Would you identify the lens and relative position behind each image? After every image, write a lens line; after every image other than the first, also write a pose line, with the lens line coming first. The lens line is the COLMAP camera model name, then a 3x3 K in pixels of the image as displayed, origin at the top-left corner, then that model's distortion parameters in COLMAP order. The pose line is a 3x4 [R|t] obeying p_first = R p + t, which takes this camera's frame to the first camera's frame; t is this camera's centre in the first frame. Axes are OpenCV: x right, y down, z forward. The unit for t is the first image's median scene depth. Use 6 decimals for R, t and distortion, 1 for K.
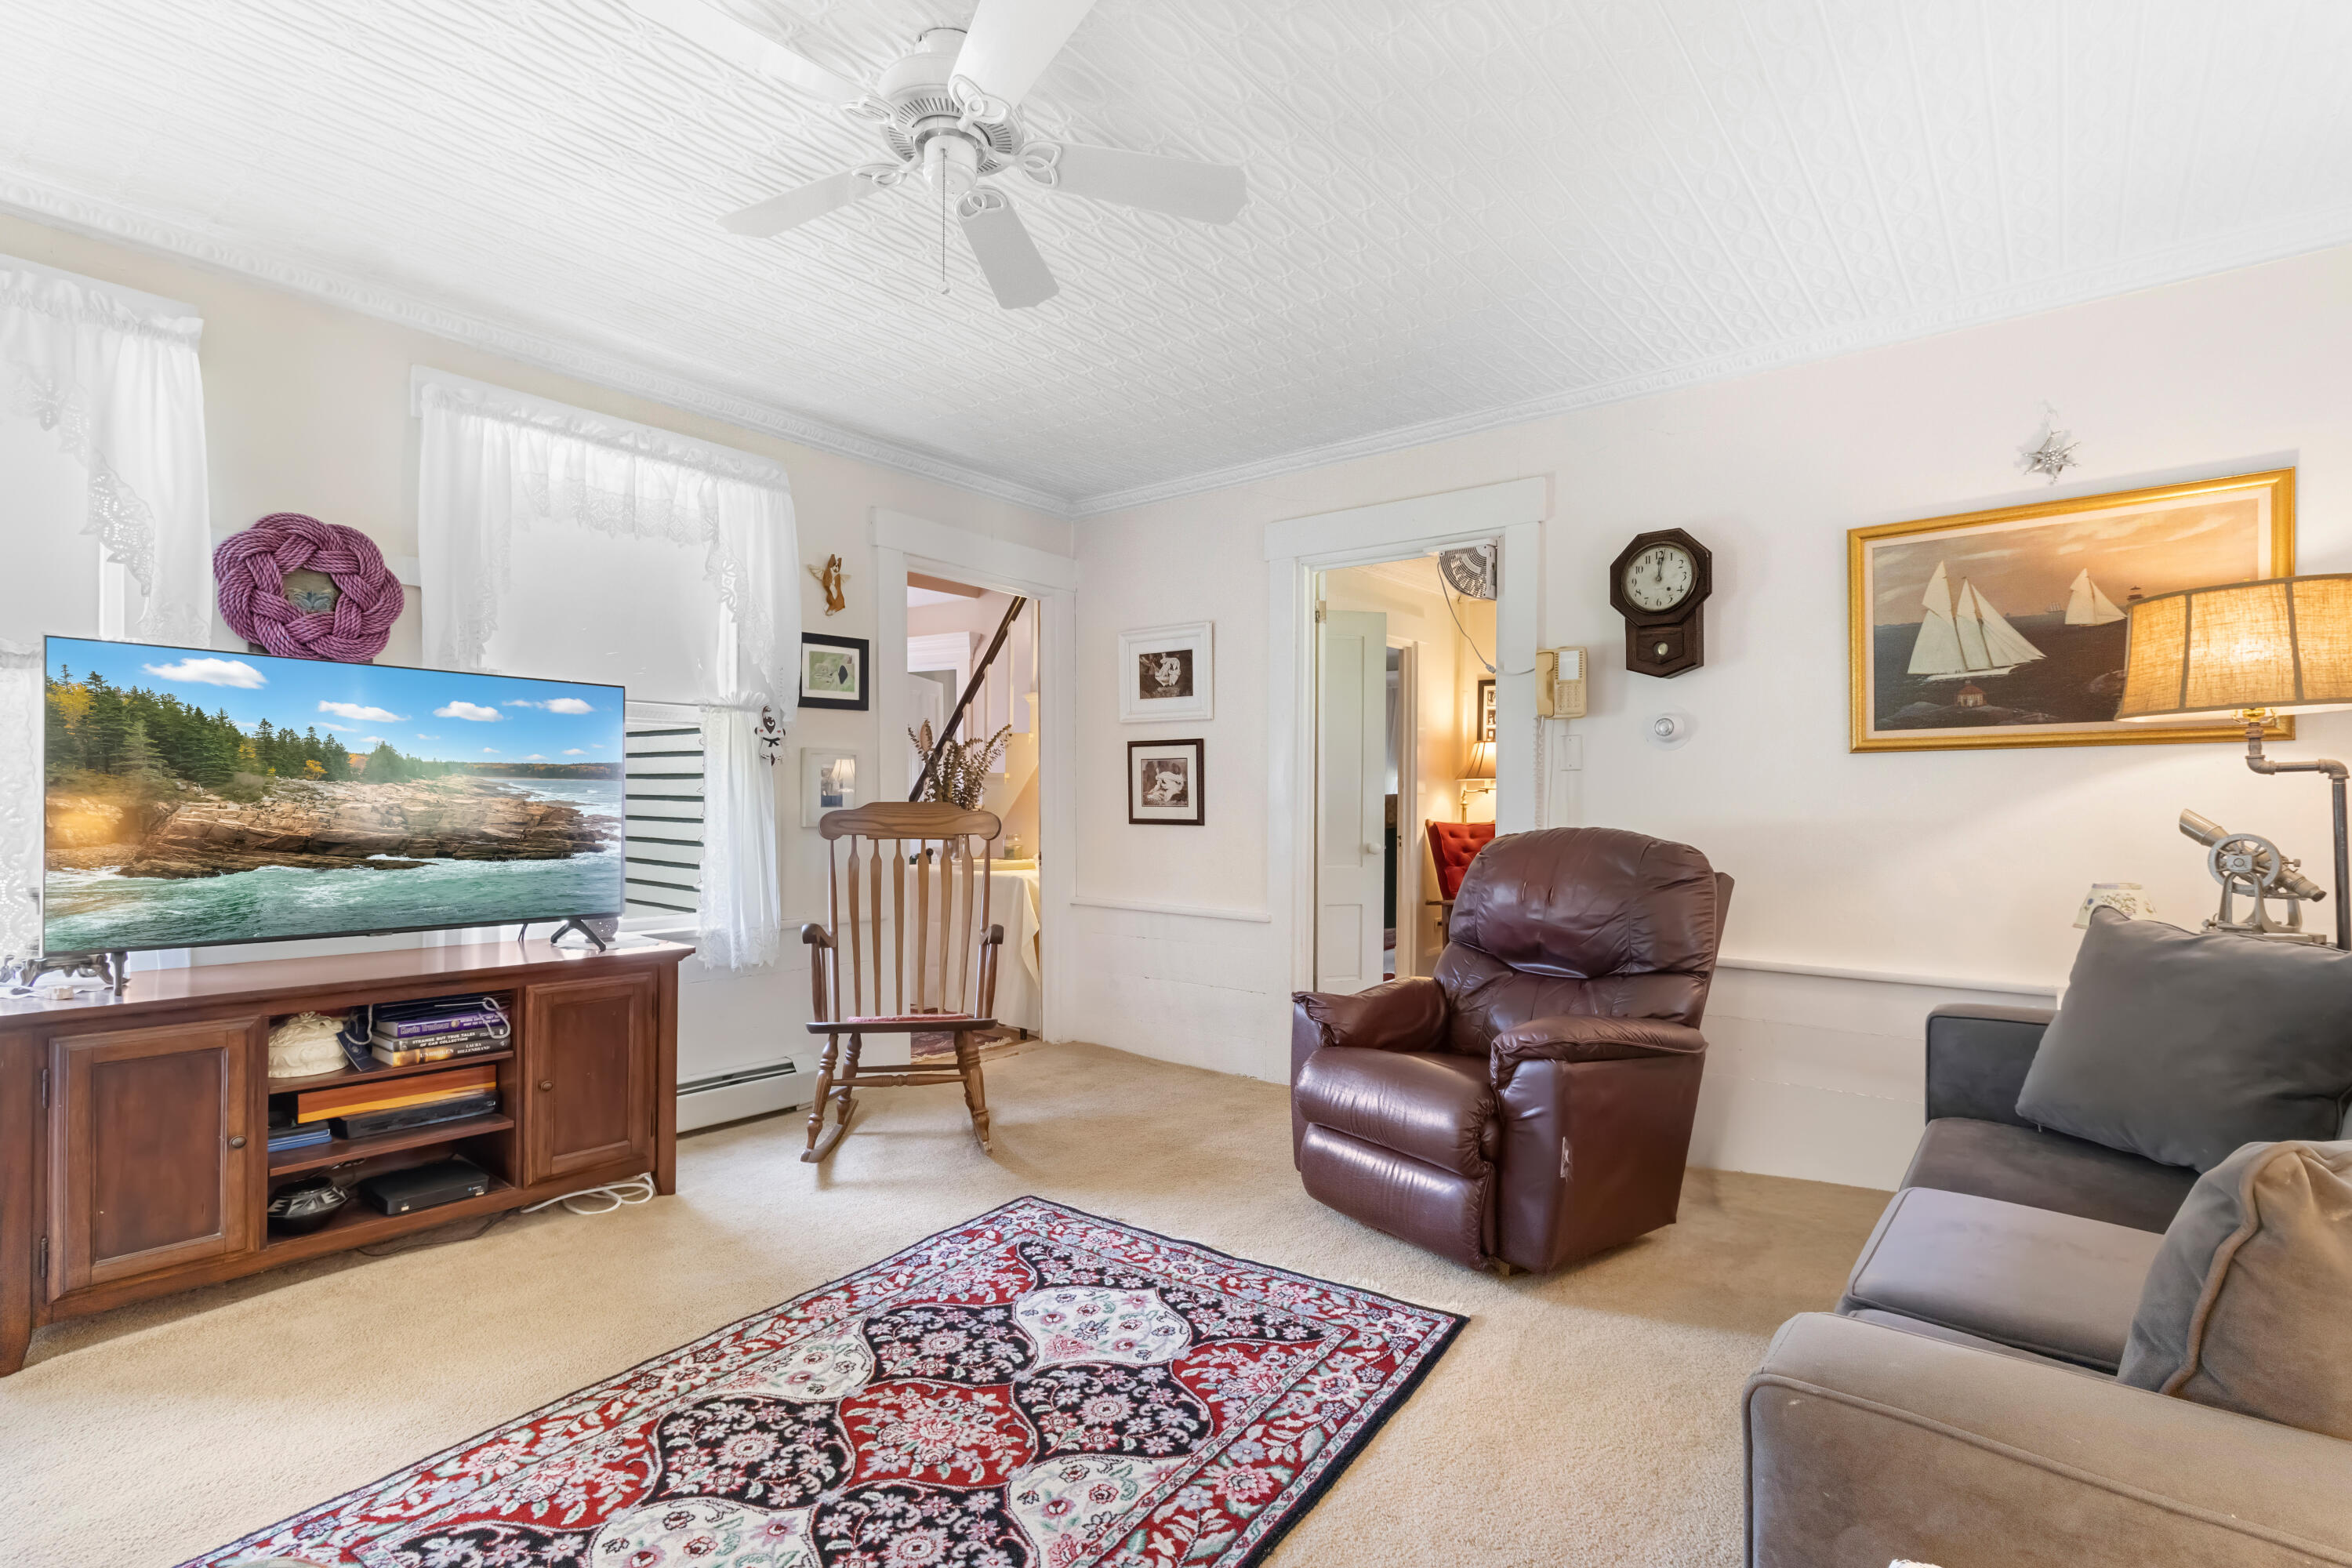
lens RADIAL K [[1074.8, 0, 1174.7], [0, 1074.8, 772.9], [0, 0, 1]] dist [0.002490, 0.000139]
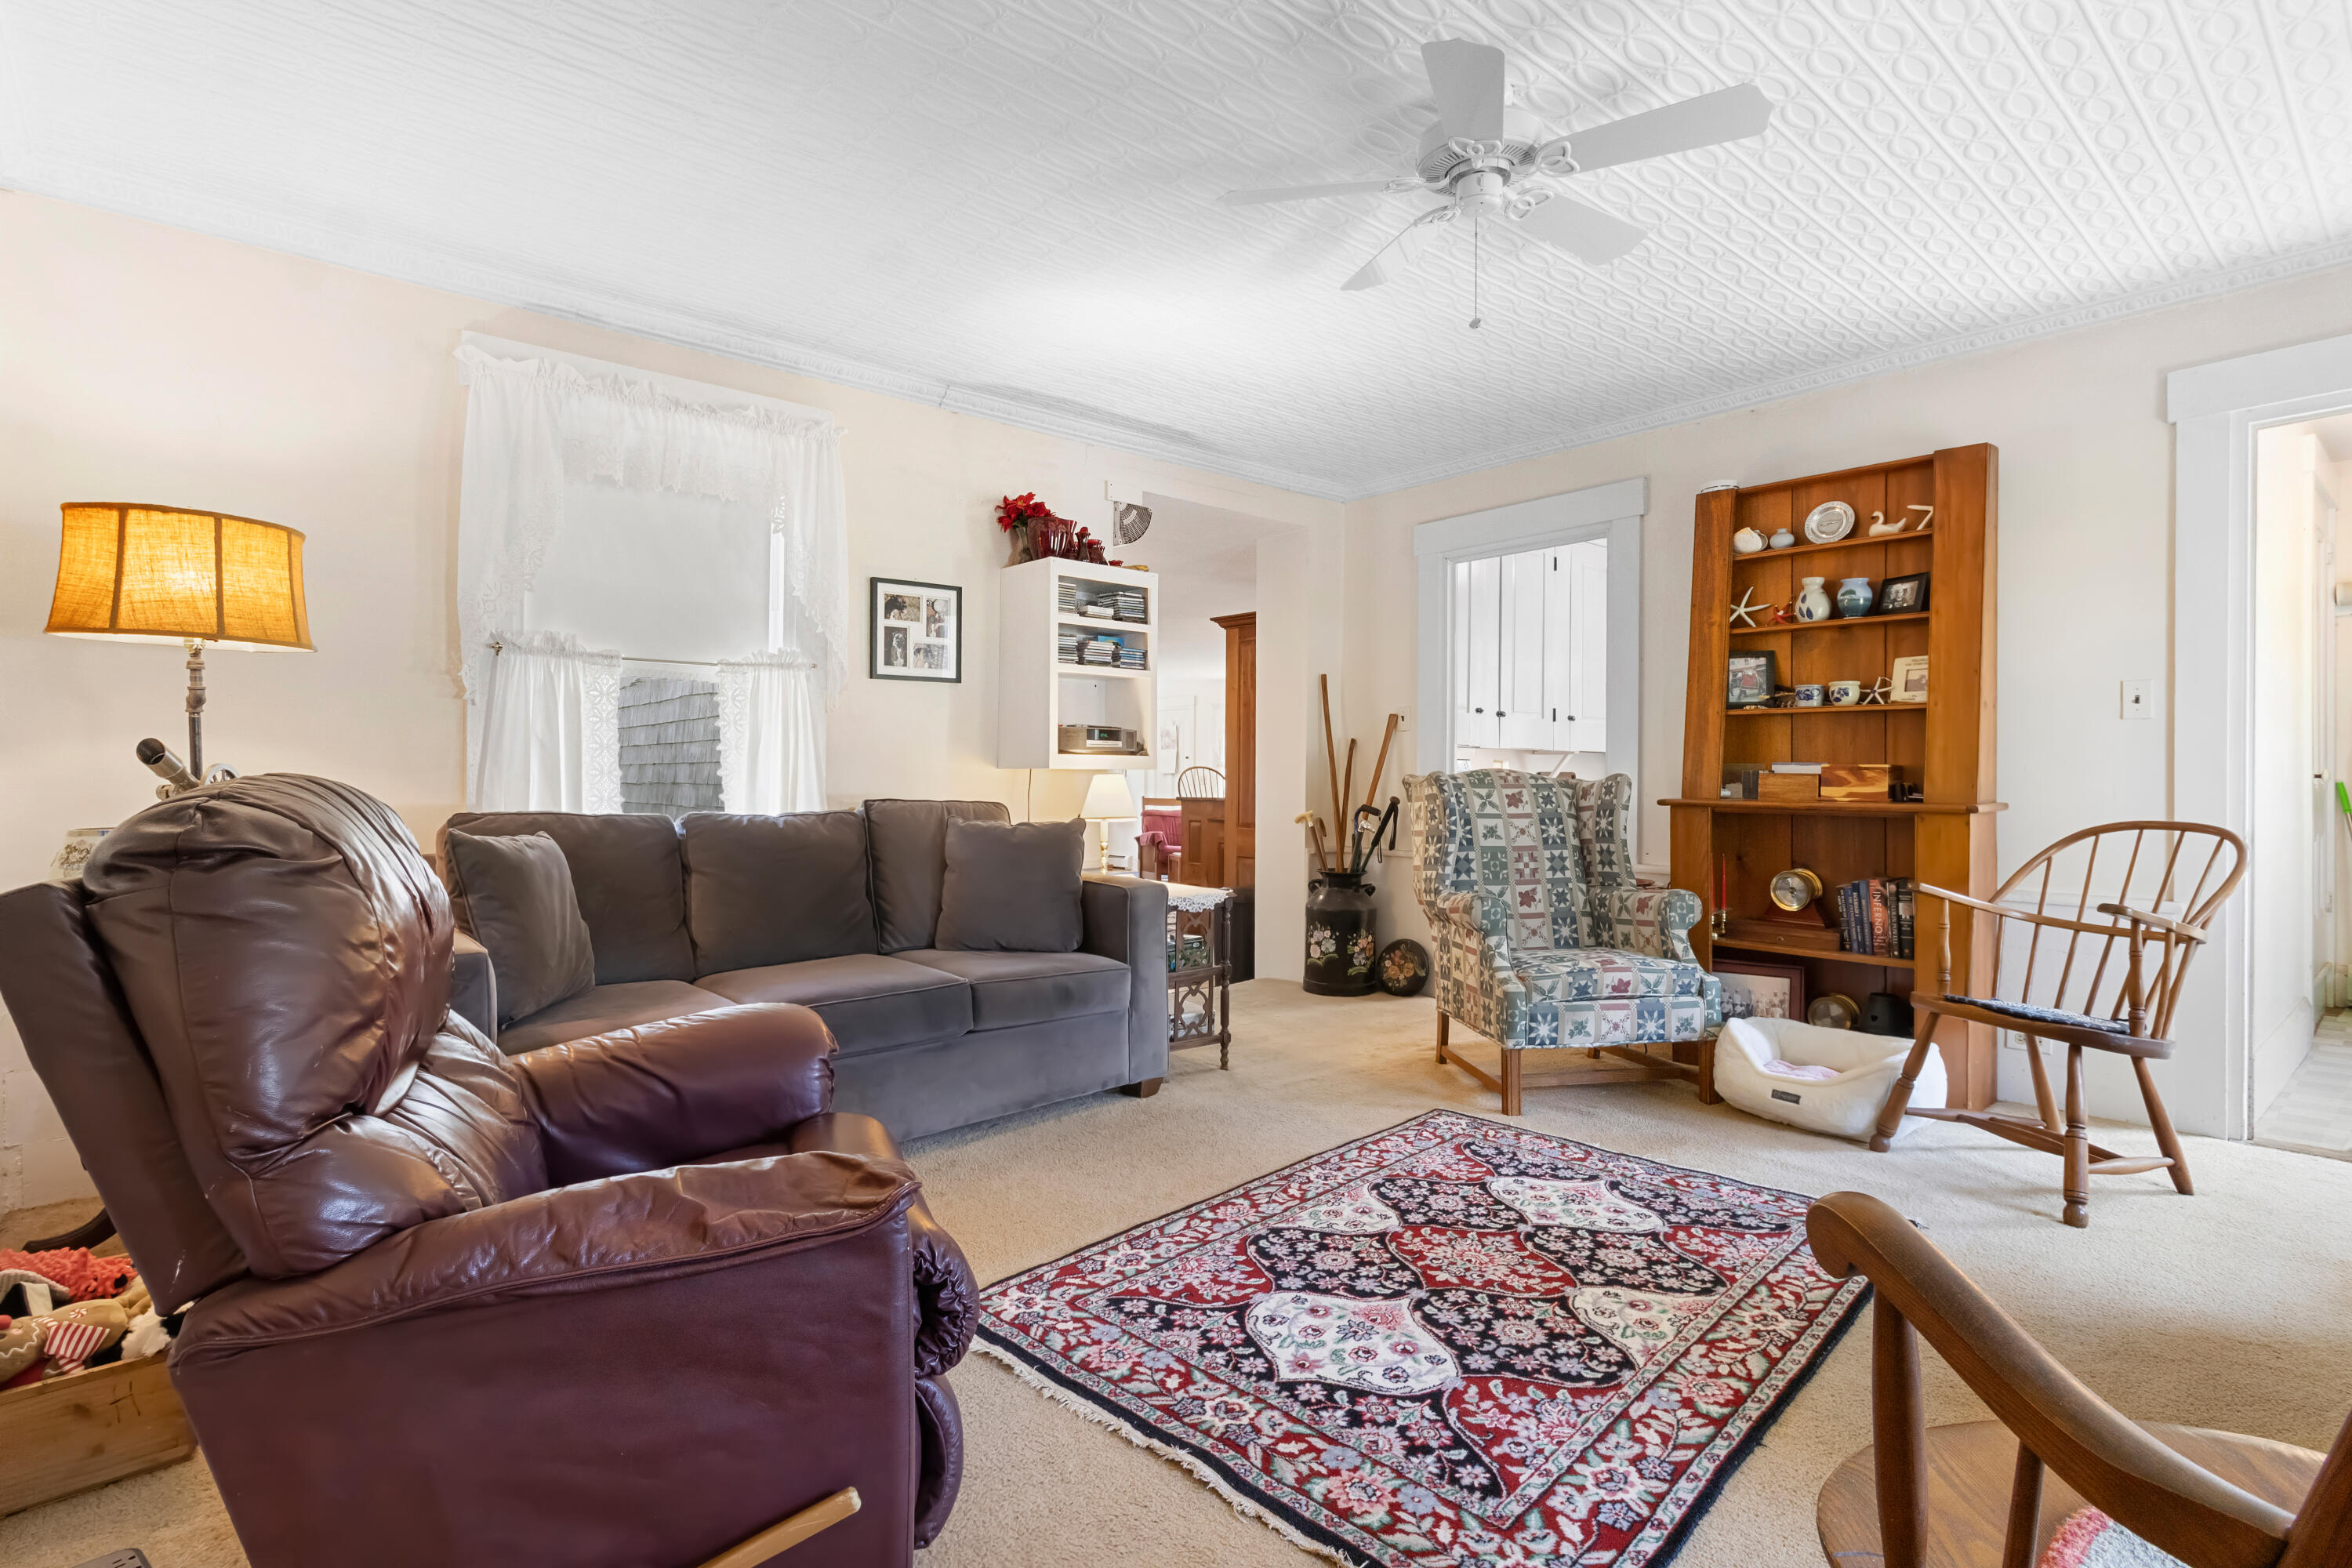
lens RADIAL K [[1074.8, 0, 1174.7], [0, 1074.8, 772.9], [0, 0, 1]] dist [0.002490, 0.000139]
pose [[-0.984432, -0.009118, 0.175528, -0.085696], [-0.012077, 0.999802, -0.015797, 0.076250], [-0.175349, -0.017671, -0.984348, 2.018090]]
